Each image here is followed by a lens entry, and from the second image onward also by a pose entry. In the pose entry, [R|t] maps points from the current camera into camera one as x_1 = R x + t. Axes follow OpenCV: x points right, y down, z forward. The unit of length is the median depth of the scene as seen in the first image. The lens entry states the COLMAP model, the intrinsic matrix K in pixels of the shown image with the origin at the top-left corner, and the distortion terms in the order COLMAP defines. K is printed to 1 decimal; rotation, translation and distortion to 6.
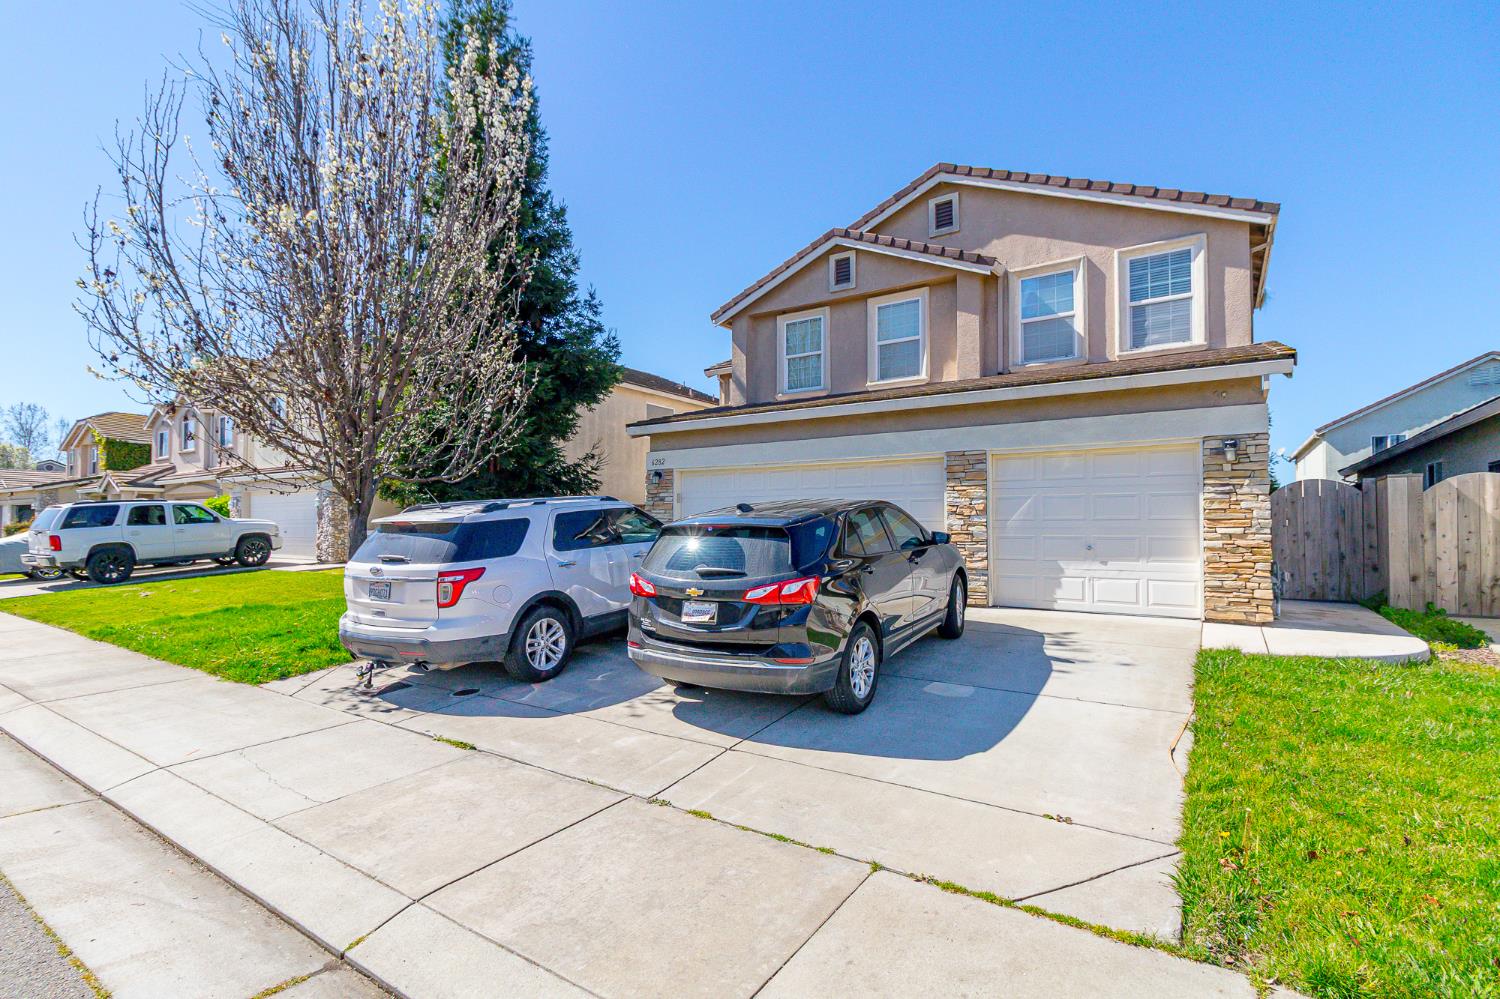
lens RADIAL K [[703.0, 0, 750.0], [0, 703.0, 499.5], [0, 0, 1]] dist [0.001220, -0.000197]
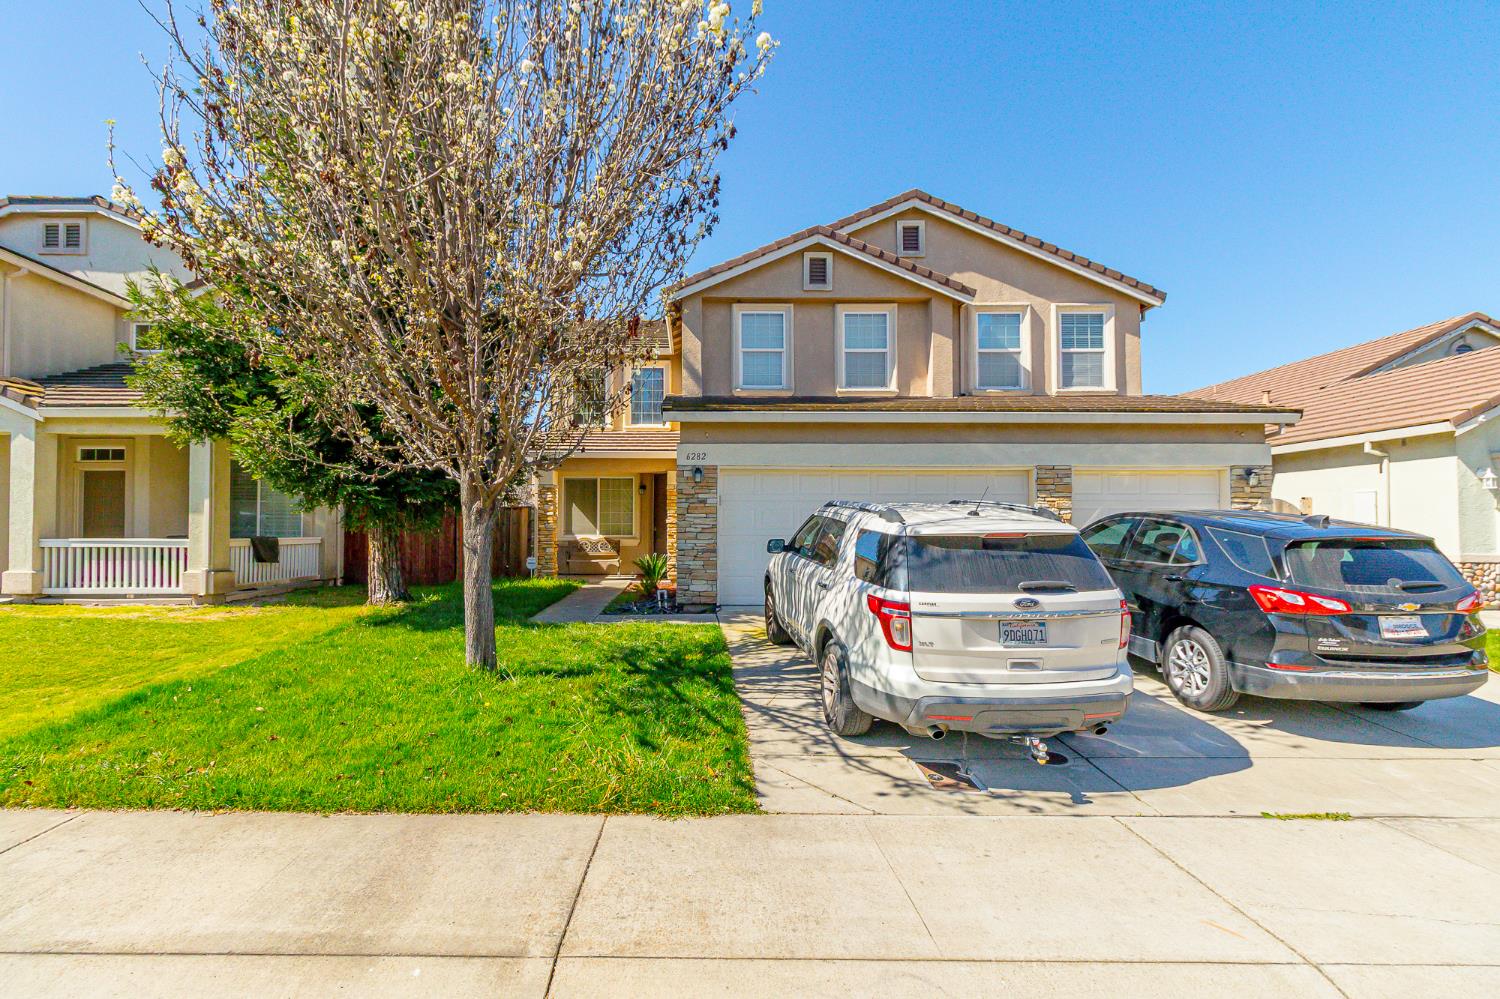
lens RADIAL K [[703.0, 0, 750.0], [0, 703.0, 499.5], [0, 0, 1]] dist [0.001220, -0.000197]
pose [[0.831375, 0.025553, 0.555125, -0.552105], [-0.022949, 0.999669, -0.011647, 0.006167], [-0.555238, -0.003056, 0.831686, 0.277261]]
